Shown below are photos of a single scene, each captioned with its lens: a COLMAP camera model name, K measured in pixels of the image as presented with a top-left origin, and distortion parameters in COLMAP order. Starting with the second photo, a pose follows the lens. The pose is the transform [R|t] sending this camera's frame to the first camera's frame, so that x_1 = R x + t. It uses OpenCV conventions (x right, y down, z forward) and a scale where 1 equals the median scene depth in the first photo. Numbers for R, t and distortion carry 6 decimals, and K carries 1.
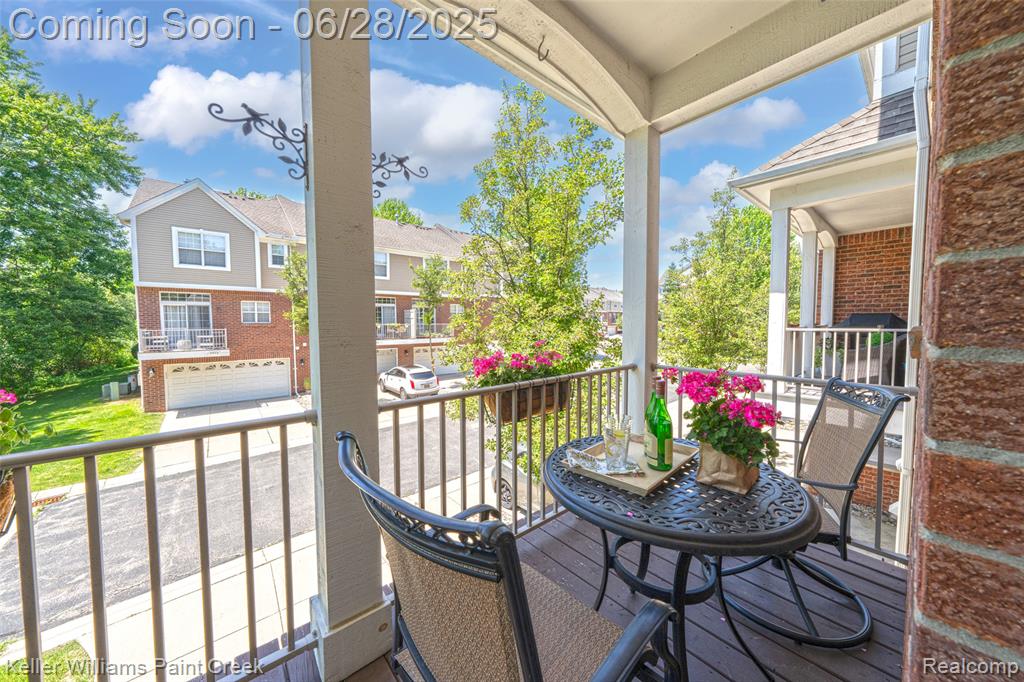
lens RADIAL K [[358.1, 0, 505.5], [0, 358.1, 335.1], [0, 0, 1]] dist [-0.000188, 0.000075]
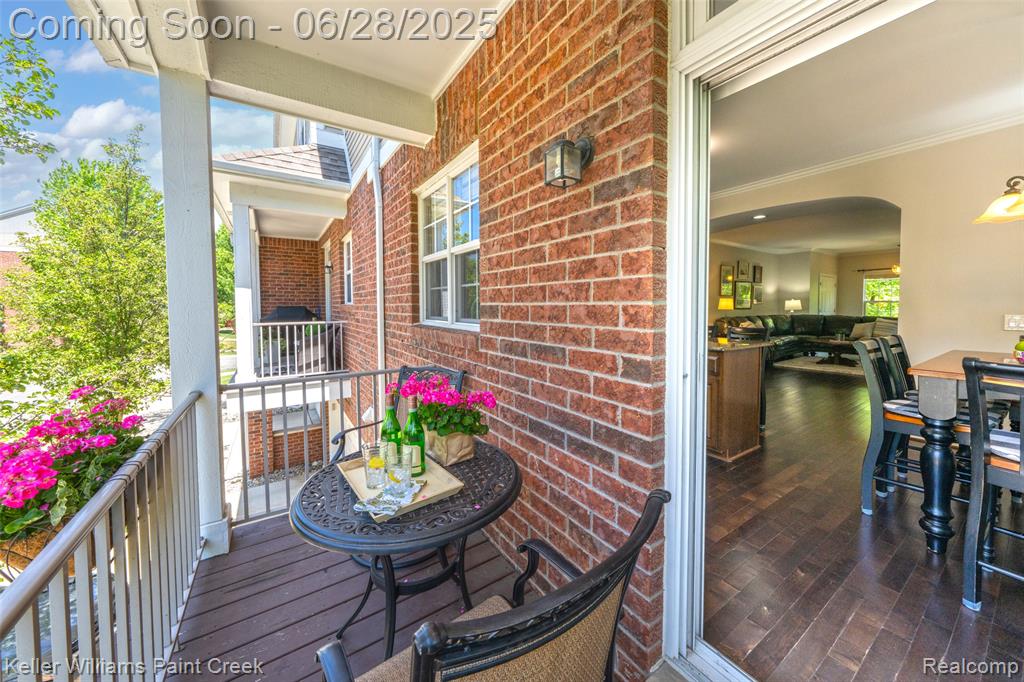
lens RADIAL K [[360.3, 0, 514.5], [0, 360.3, 319.1], [0, 0, 1]] dist [-0.000216, -0.000004]
pose [[0.116529, -0.033365, 0.992627, -0.192165], [0.035686, 0.998931, 0.029388, -0.040916], [-0.992546, 0.031999, 0.117595, 0.160920]]
